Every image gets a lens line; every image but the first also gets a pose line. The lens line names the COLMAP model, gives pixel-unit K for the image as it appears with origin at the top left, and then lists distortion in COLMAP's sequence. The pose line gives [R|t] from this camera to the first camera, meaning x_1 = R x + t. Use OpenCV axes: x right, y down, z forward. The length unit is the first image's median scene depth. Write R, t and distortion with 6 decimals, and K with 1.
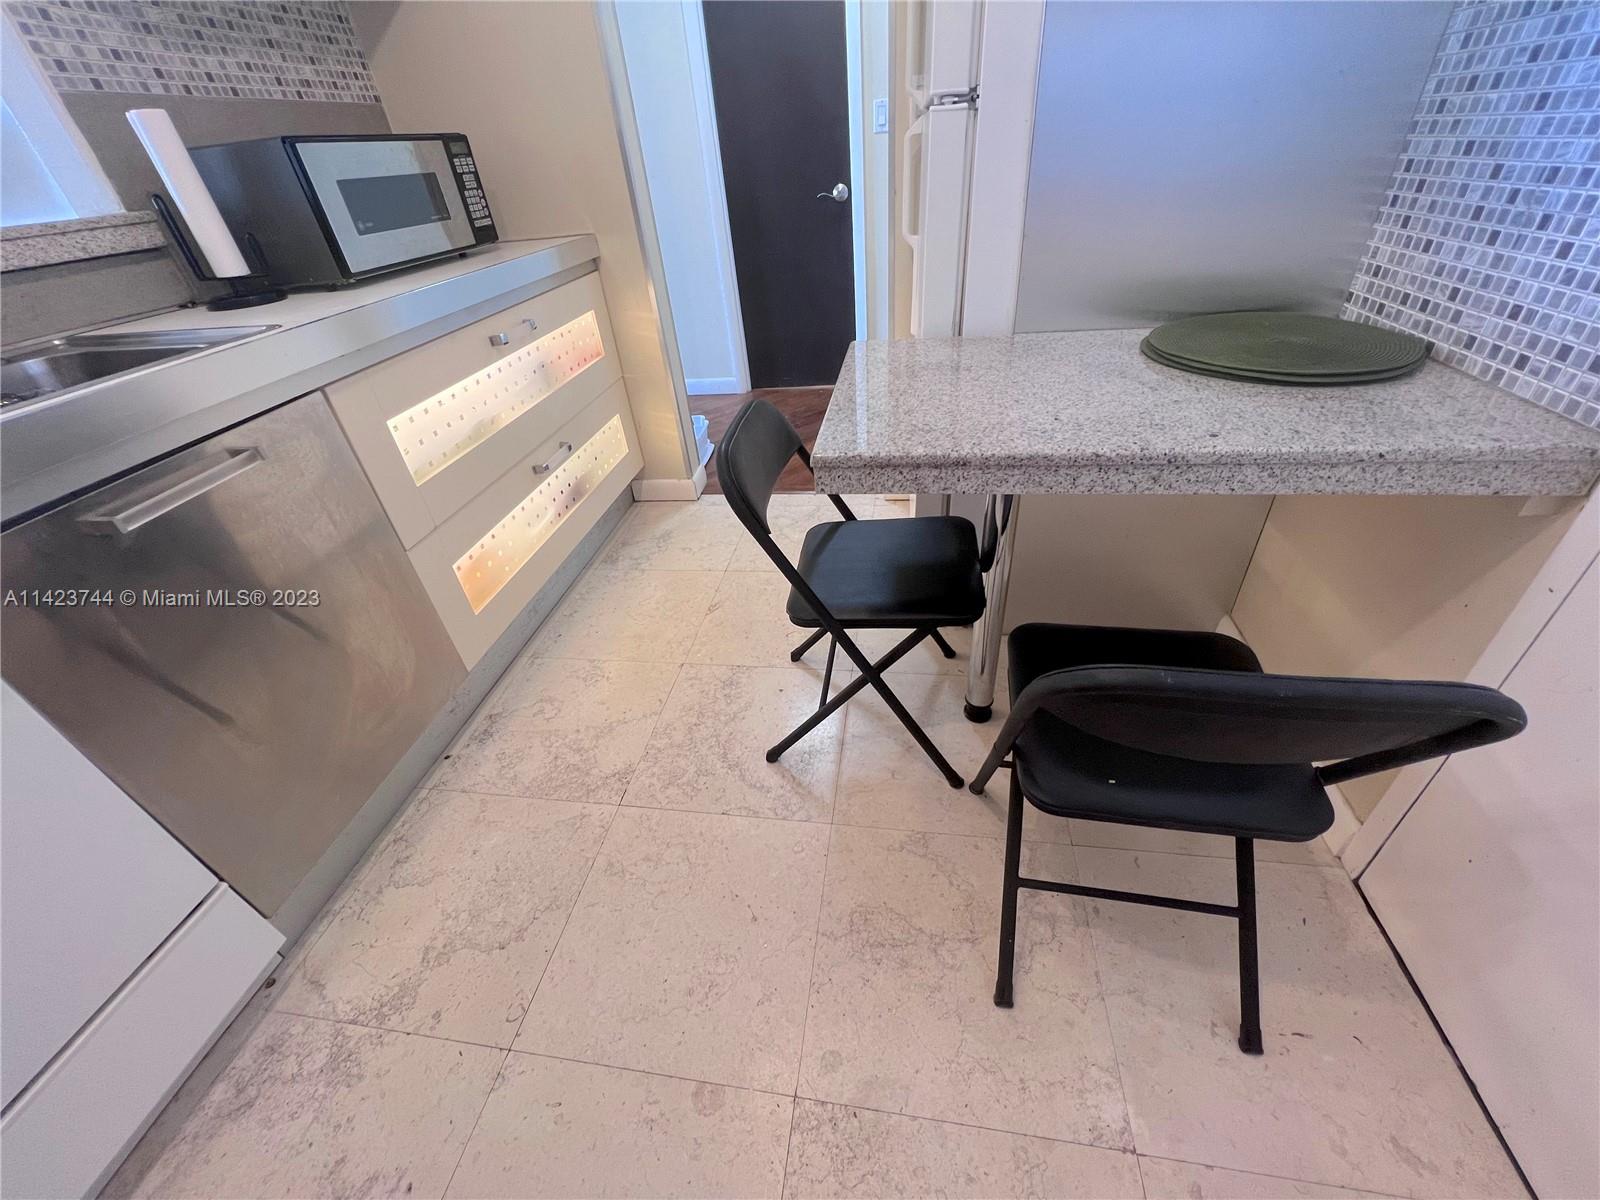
lens RADIAL K [[645.5, 0, 800.0], [0, 645.5, 600.0], [0, 0, 1]] dist [-0.000879, -0.000268]
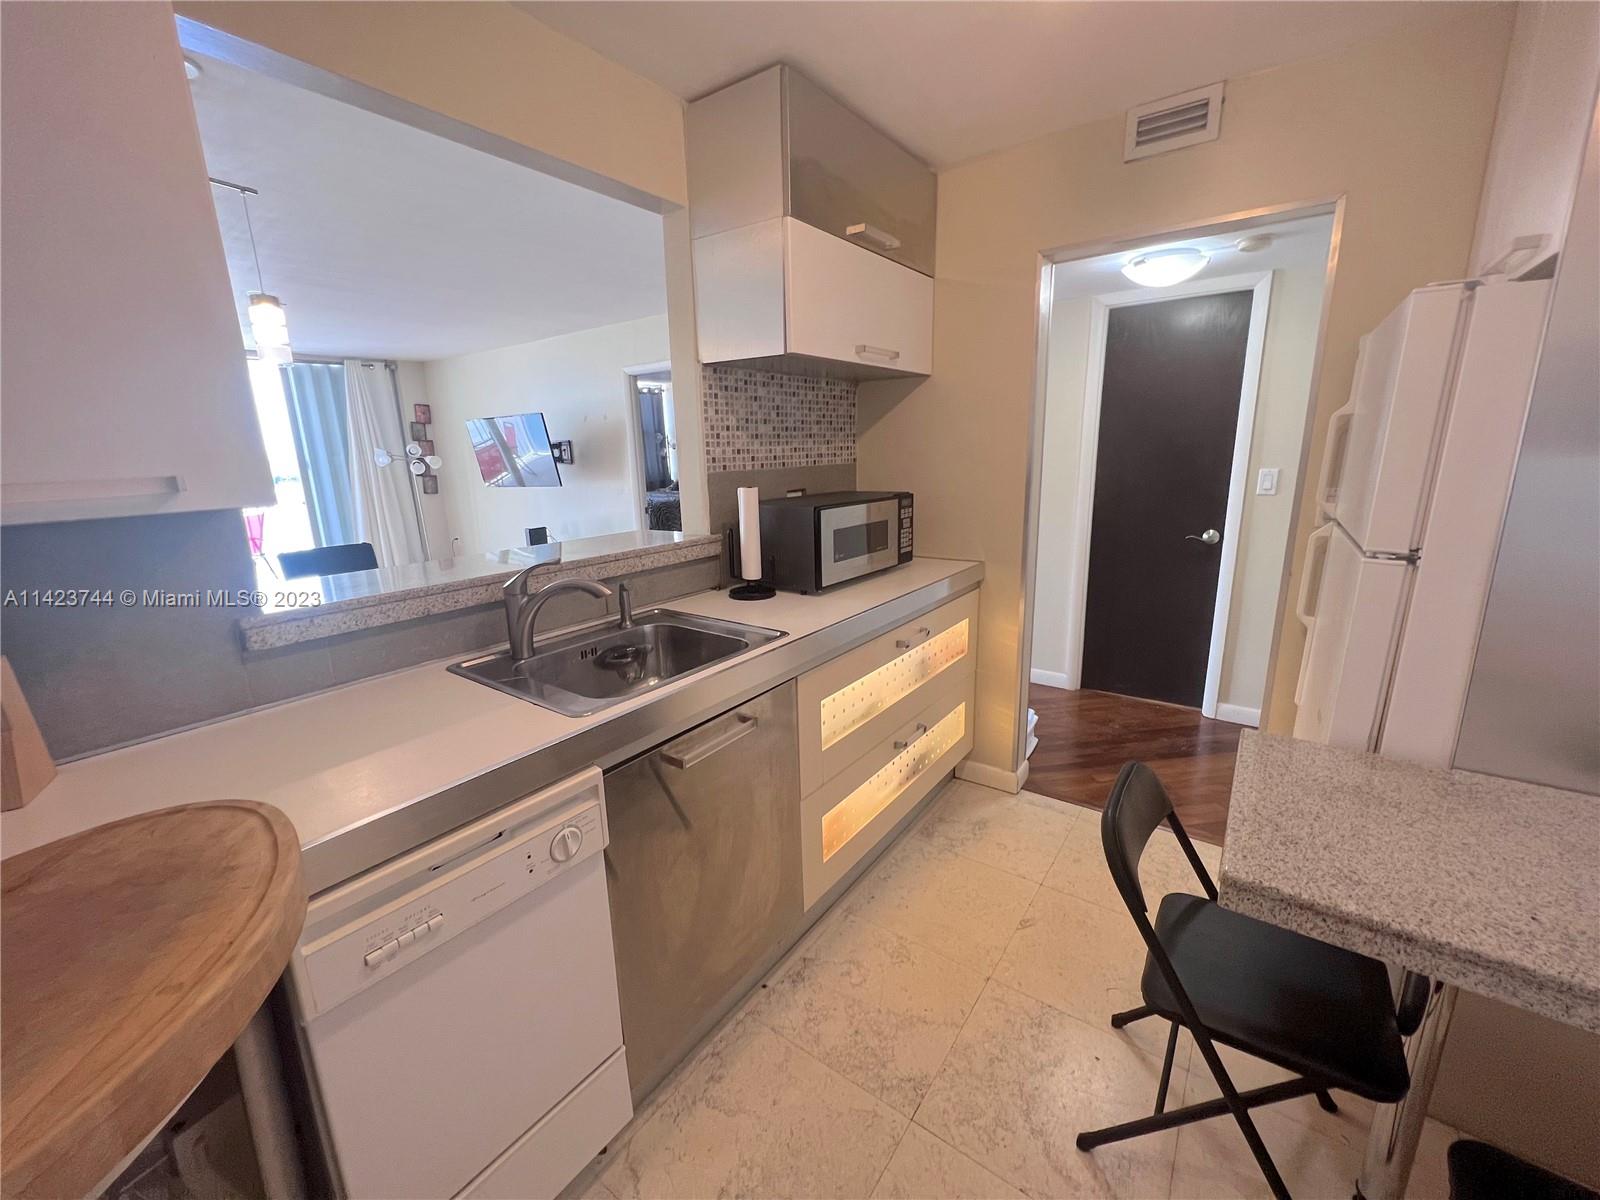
lens RADIAL K [[644.5, 0, 800.0], [0, 644.5, 600.0], [0, 0, 1]] dist [0.000423, -0.000055]
pose [[0.886378, 0.163265, -0.433218, -0.118977], [-0.306852, 0.907869, -0.285684, -0.062434], [0.346663, 0.386158, 0.854814, -0.187395]]
